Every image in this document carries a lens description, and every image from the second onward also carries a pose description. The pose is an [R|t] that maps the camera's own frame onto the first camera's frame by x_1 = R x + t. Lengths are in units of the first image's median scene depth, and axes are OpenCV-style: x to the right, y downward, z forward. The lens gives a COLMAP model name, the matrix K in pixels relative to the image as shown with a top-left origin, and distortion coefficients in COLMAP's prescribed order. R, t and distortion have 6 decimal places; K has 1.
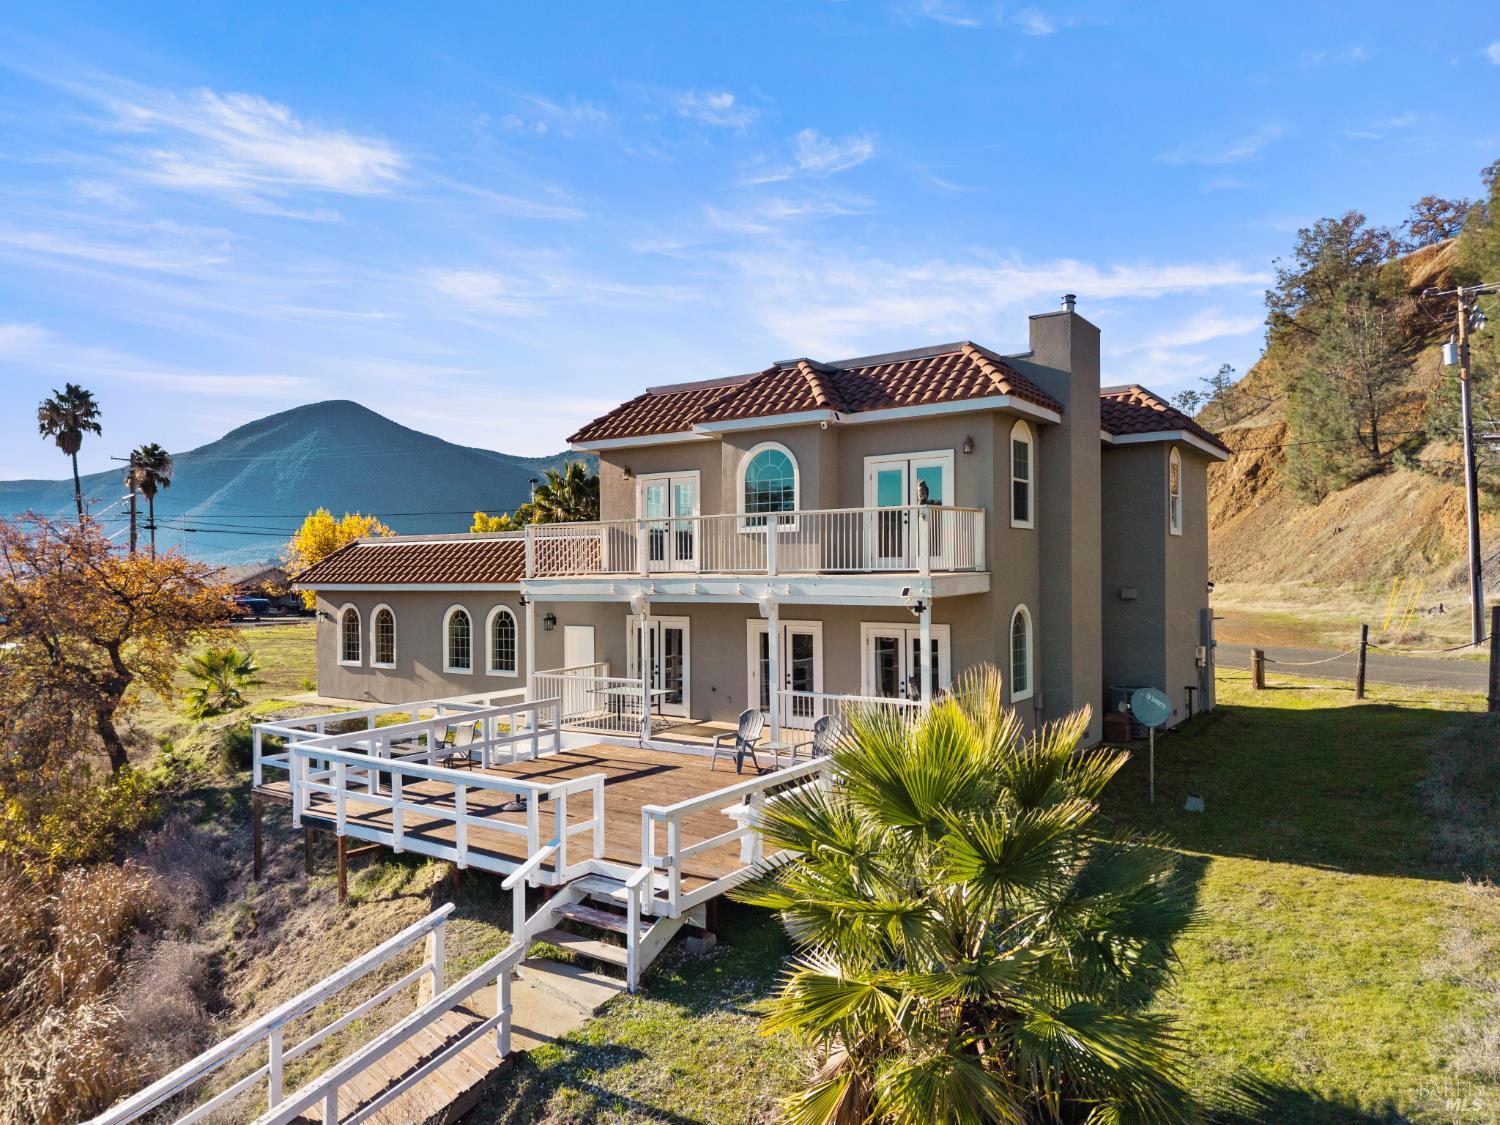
lens RADIAL K [[1000.3, 0, 750.0], [0, 1000.3, 562.5], [0, 0, 1]] dist [0.036803, -0.037774]
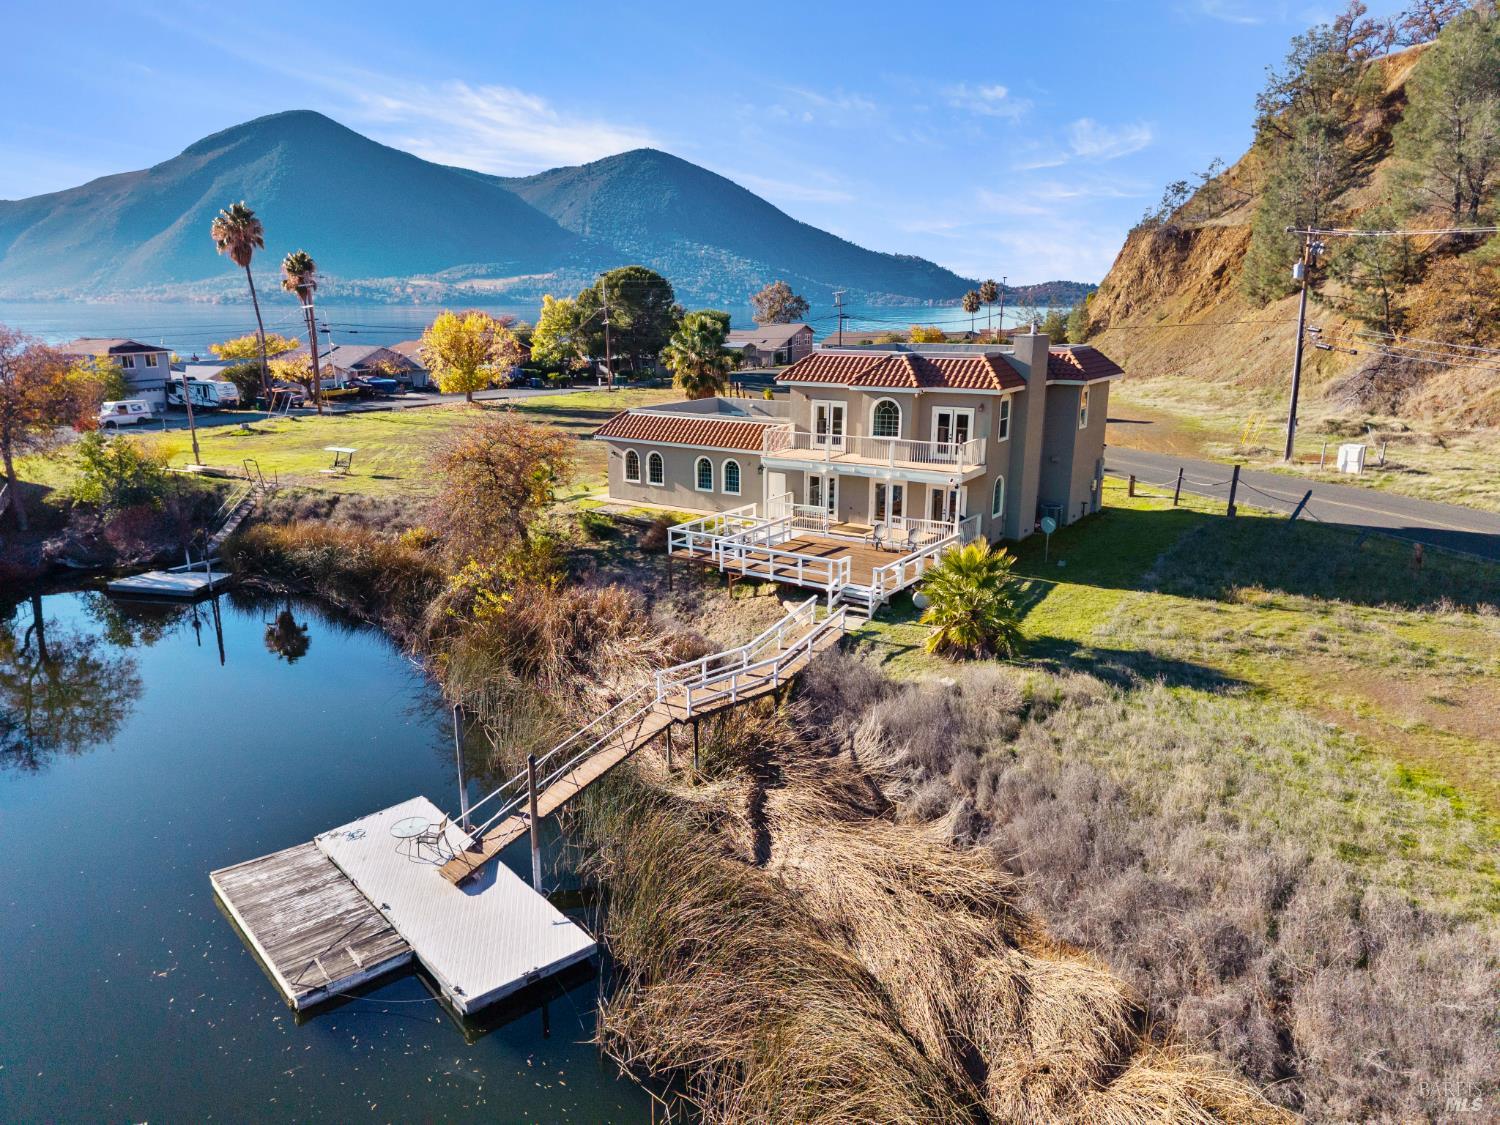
lens RADIAL K [[1002.1, 0, 747.4], [0, 1002.1, 564.1], [0, 0, 1]] dist [0.028862, -0.031300]
pose [[0.999977, 0.004521, 0.004977, -0.278771], [-0.005657, 0.965785, 0.259282, -0.318071], [-0.003634, -0.259304, 0.965789, -1.116854]]
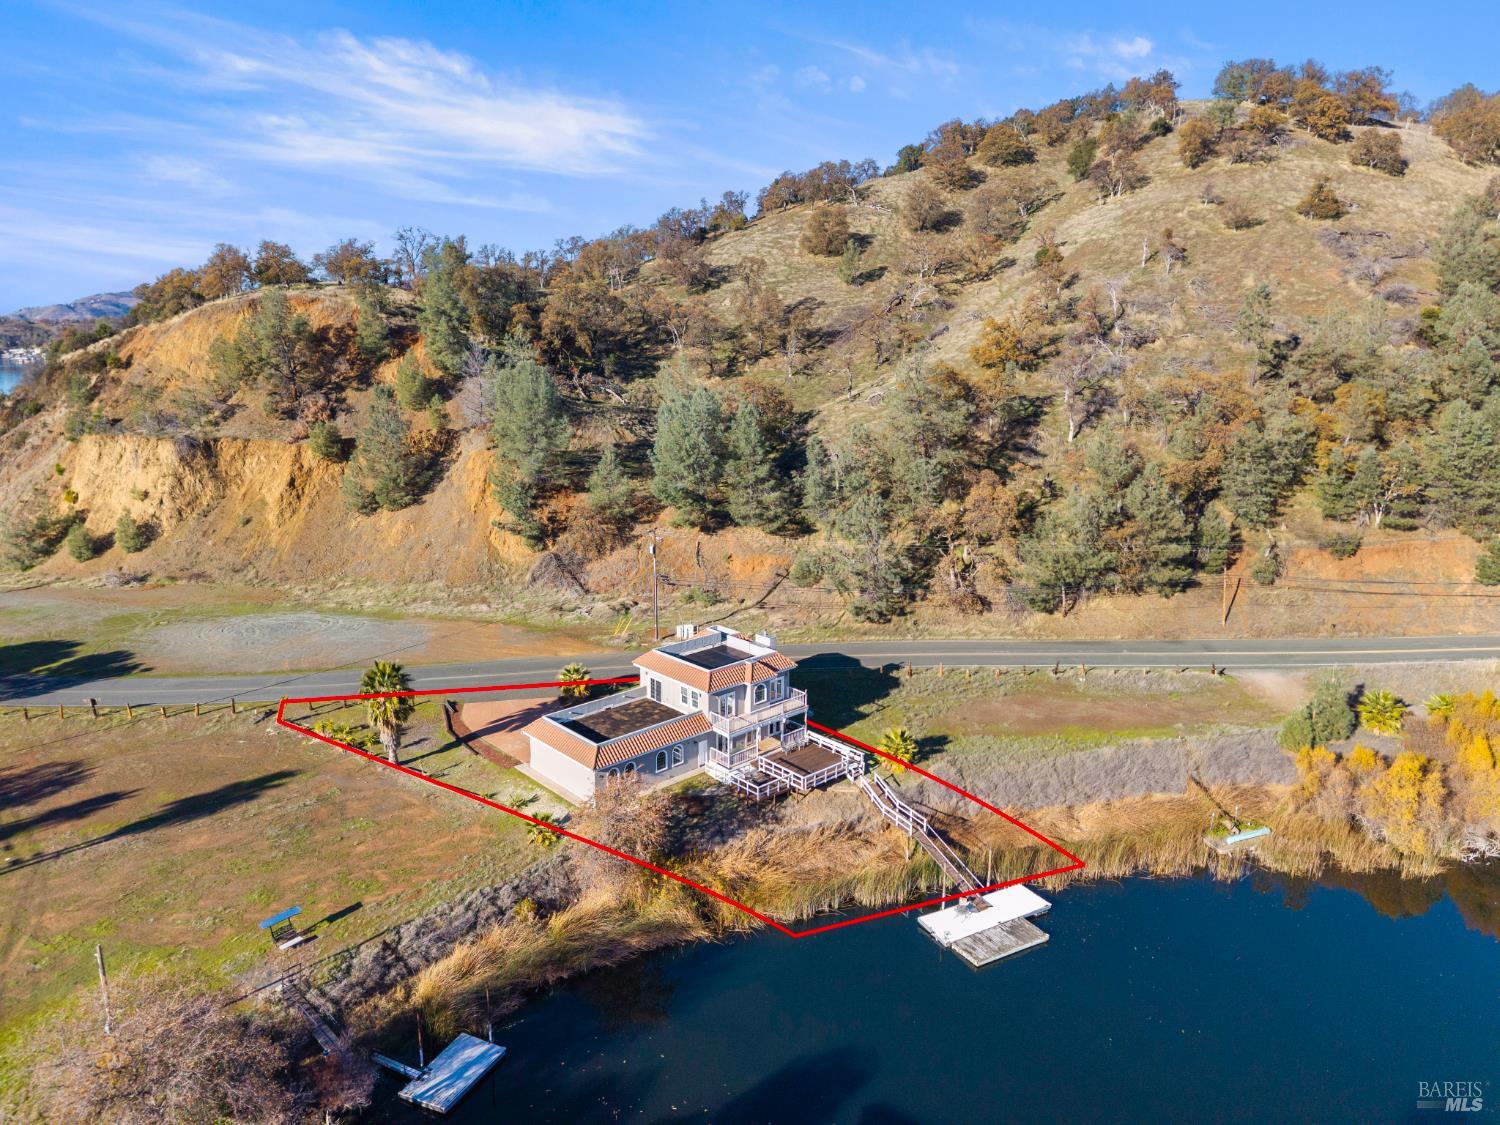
lens RADIAL K [[1000.3, 0, 750.0], [0, 1000.3, 562.5], [0, 0, 1]] dist [0.036803, -0.037774]
pose [[0.222368, -0.210159, 0.952043, -3.934002], [-0.010905, 0.975894, 0.217971, -1.547042], [-0.974902, -0.058852, 0.214716, 0.126481]]
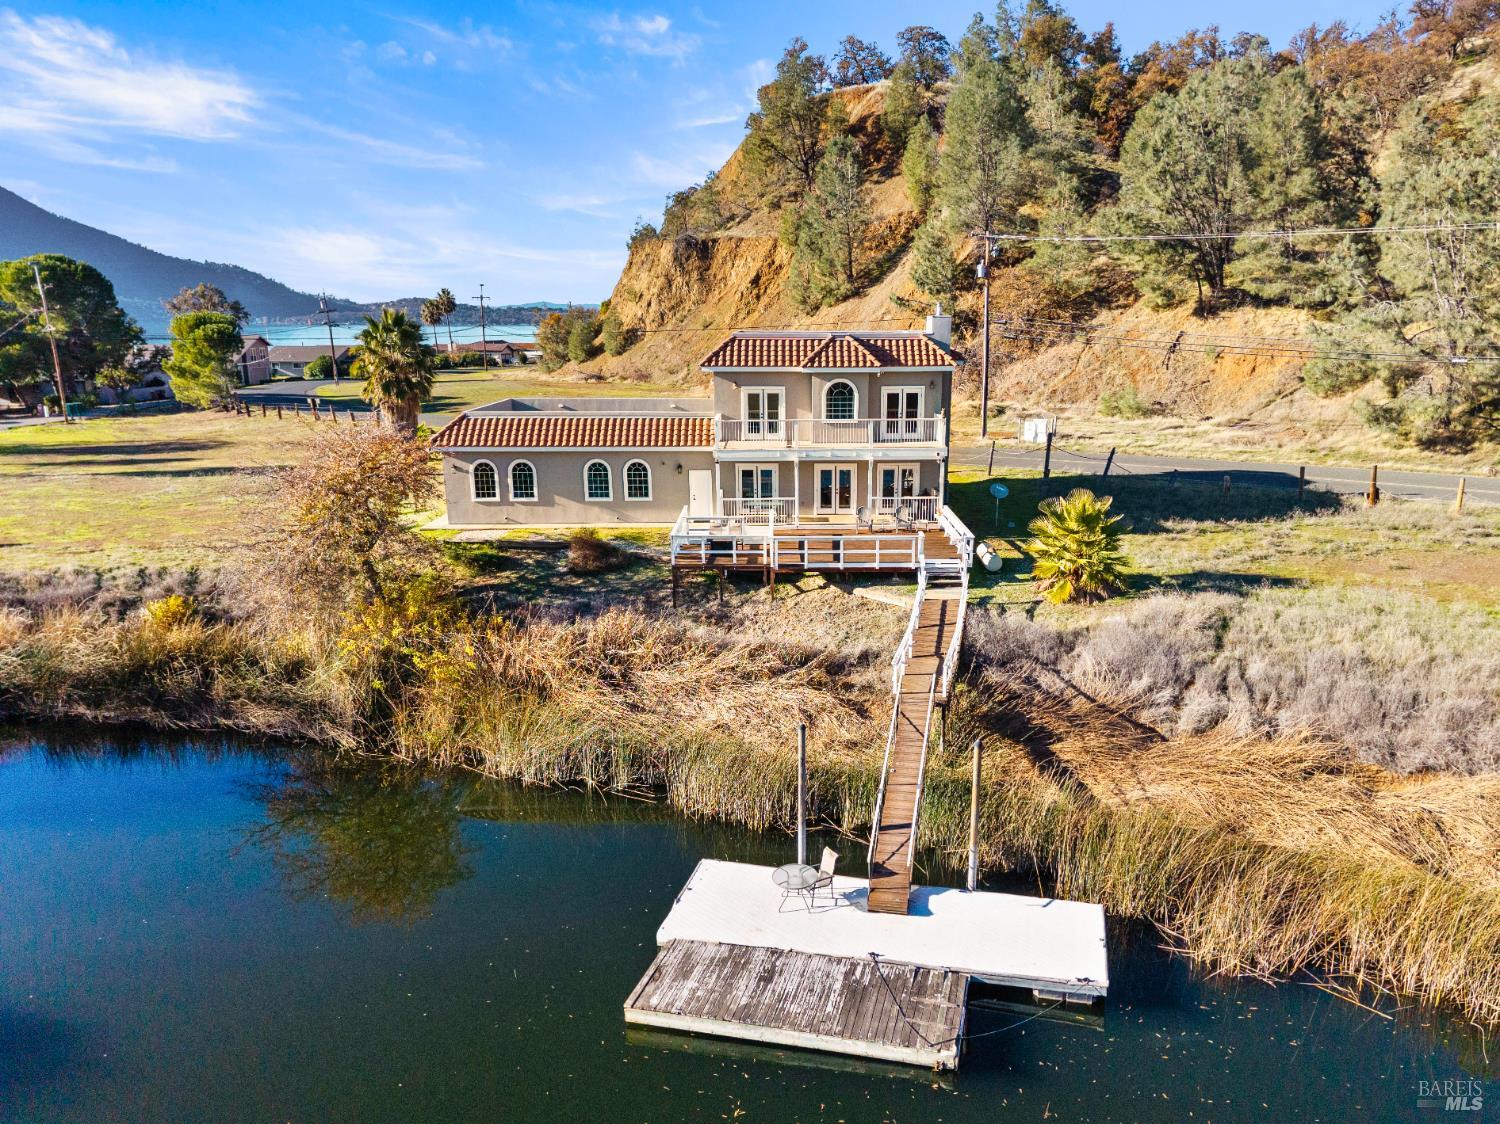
lens RADIAL K [[1087.1, 0, 807.8], [0, 1087.1, 595.4], [0, 0, 1]] dist [0.043886, -0.057313]
pose [[0.807118, -0.137763, 0.574092, -1.361607], [-0.009625, 0.969195, 0.246107, -0.232979], [-0.590312, -0.204163, 0.780928, -0.804485]]
